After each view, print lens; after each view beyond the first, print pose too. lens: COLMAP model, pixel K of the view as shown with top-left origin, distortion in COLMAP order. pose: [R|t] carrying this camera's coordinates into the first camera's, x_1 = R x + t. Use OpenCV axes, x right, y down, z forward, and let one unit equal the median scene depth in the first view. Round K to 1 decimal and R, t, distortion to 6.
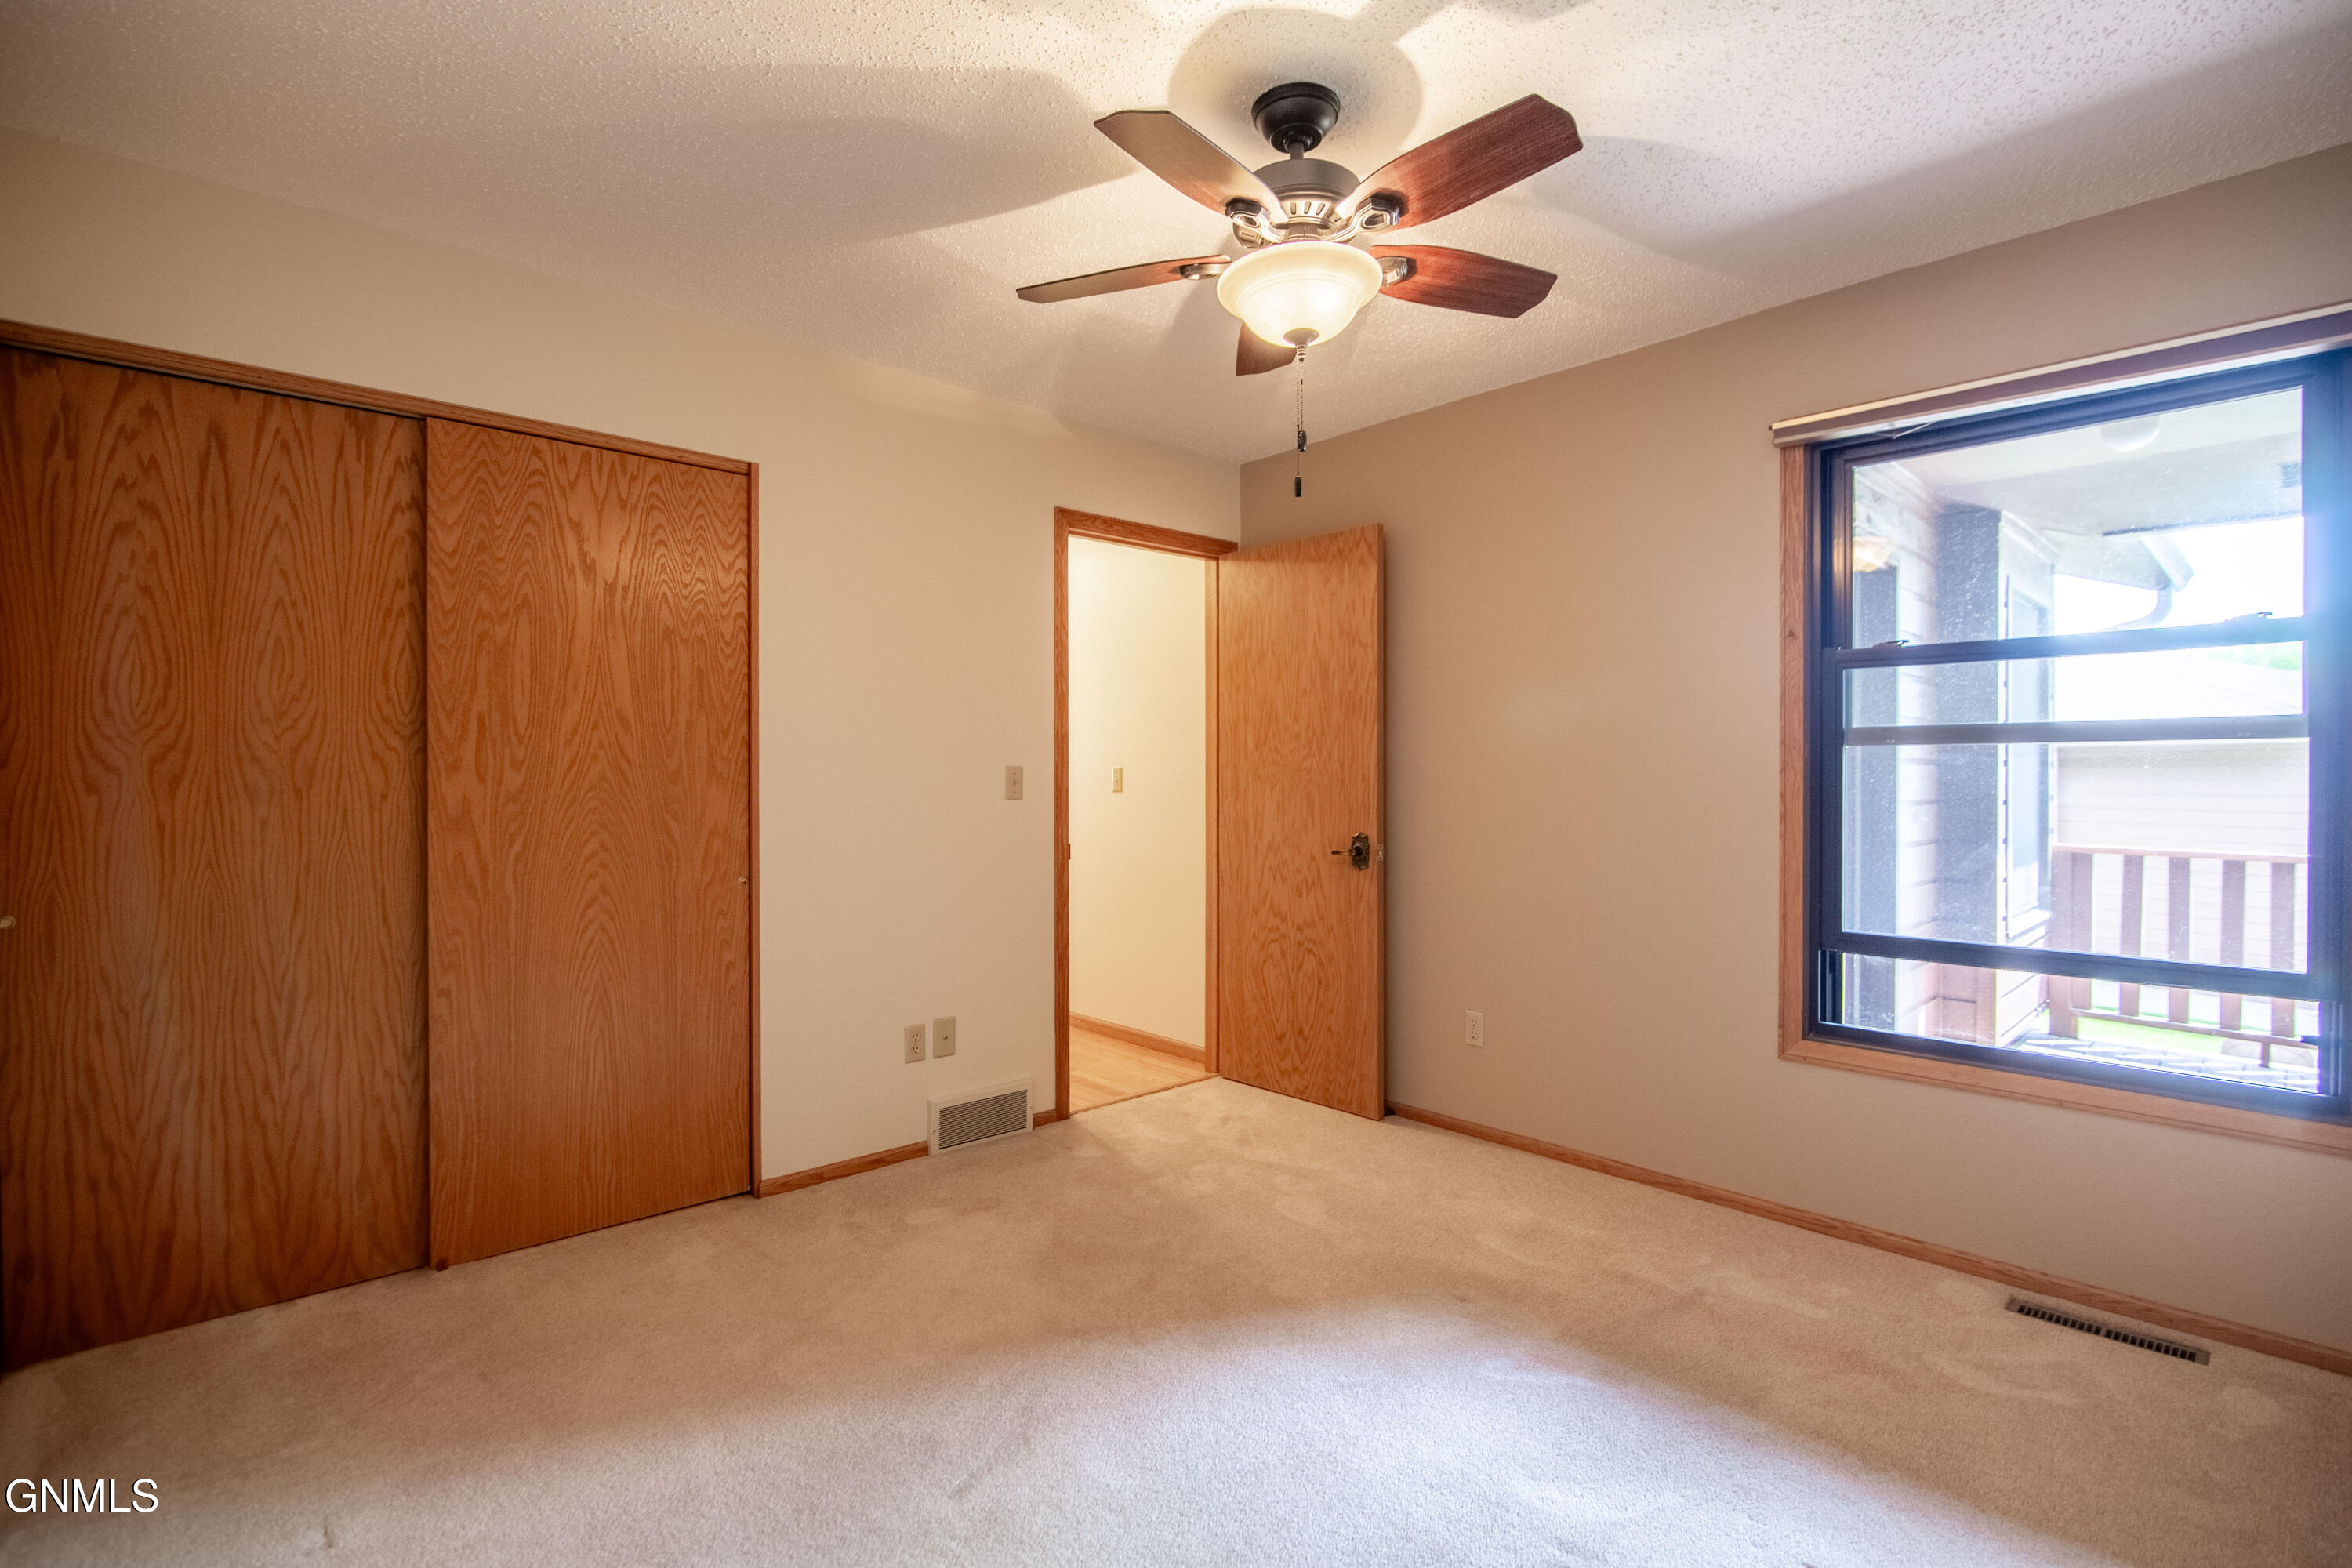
lens RADIAL K [[1084.8, 0, 1176.0], [0, 1084.8, 784.0], [0, 0, 1]] dist [-0.017685, -0.000137]
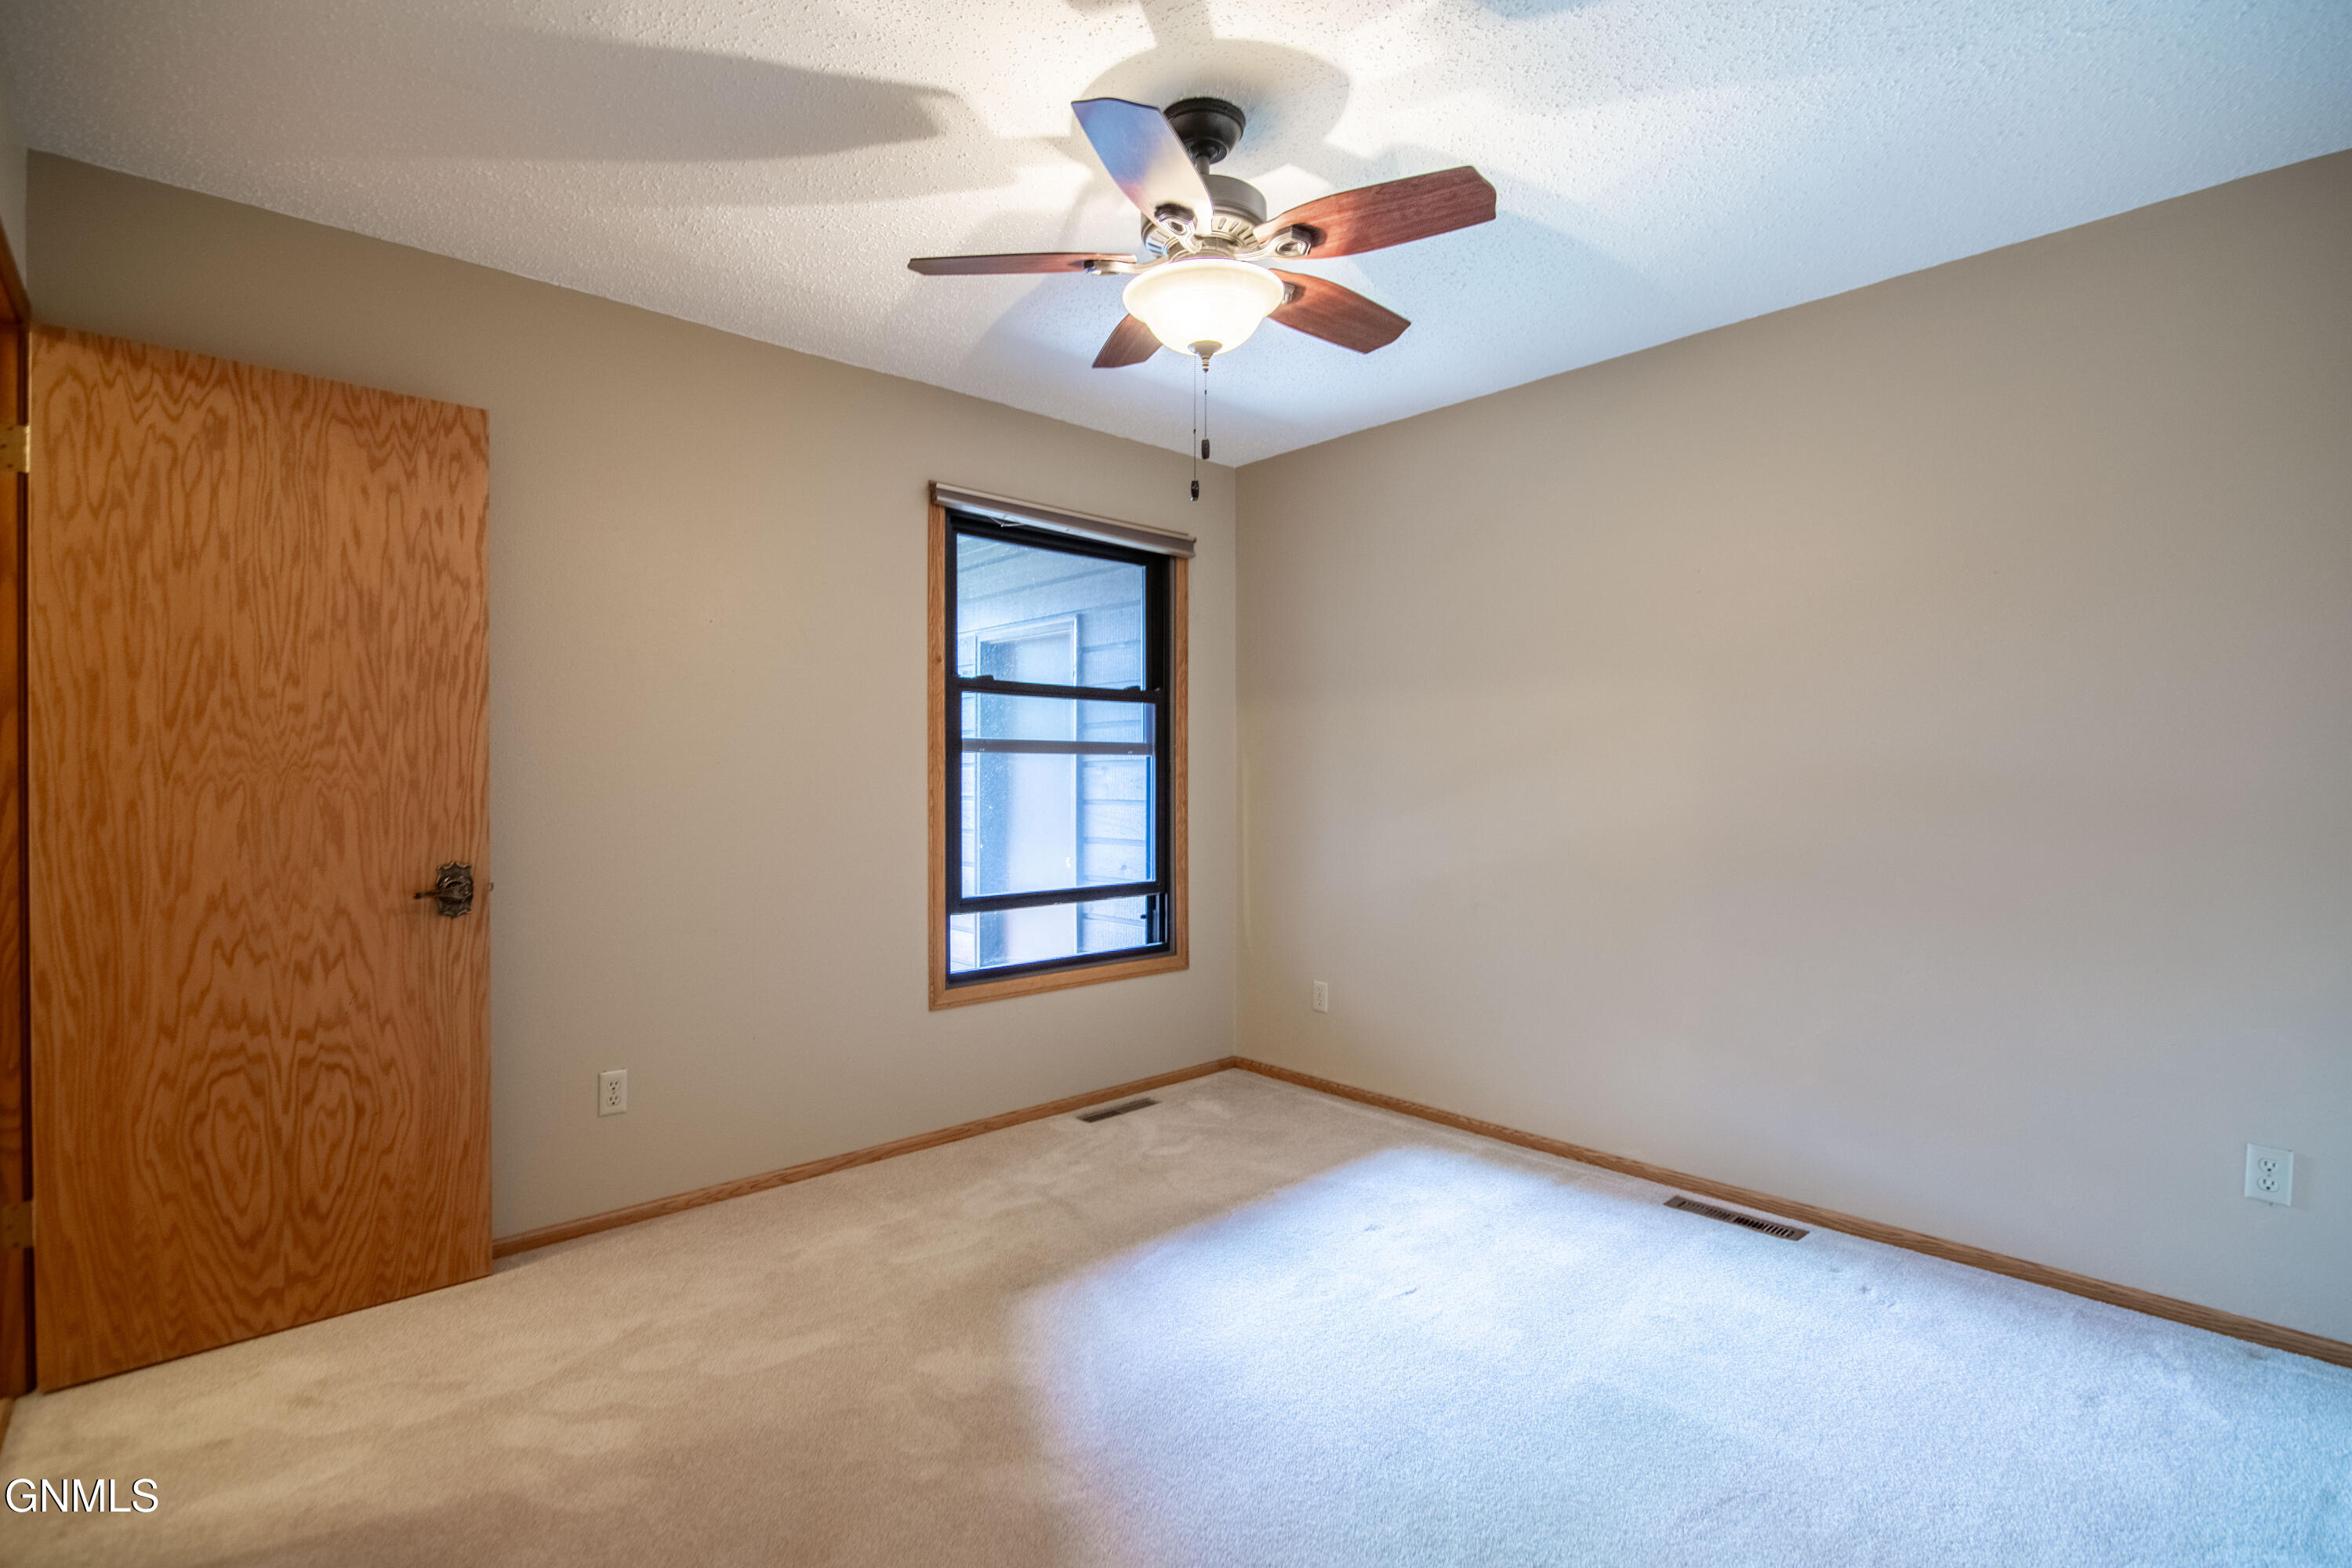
lens RADIAL K [[1084.8, 0, 1176.0], [0, 1084.8, 784.0], [0, 0, 1]] dist [-0.017685, -0.000137]
pose [[-0.001885, -0.005508, 0.999983, -0.484101], [0.010817, 0.999926, 0.005528, -0.001410], [-0.999940, 0.010827, -0.001825, 0.544729]]
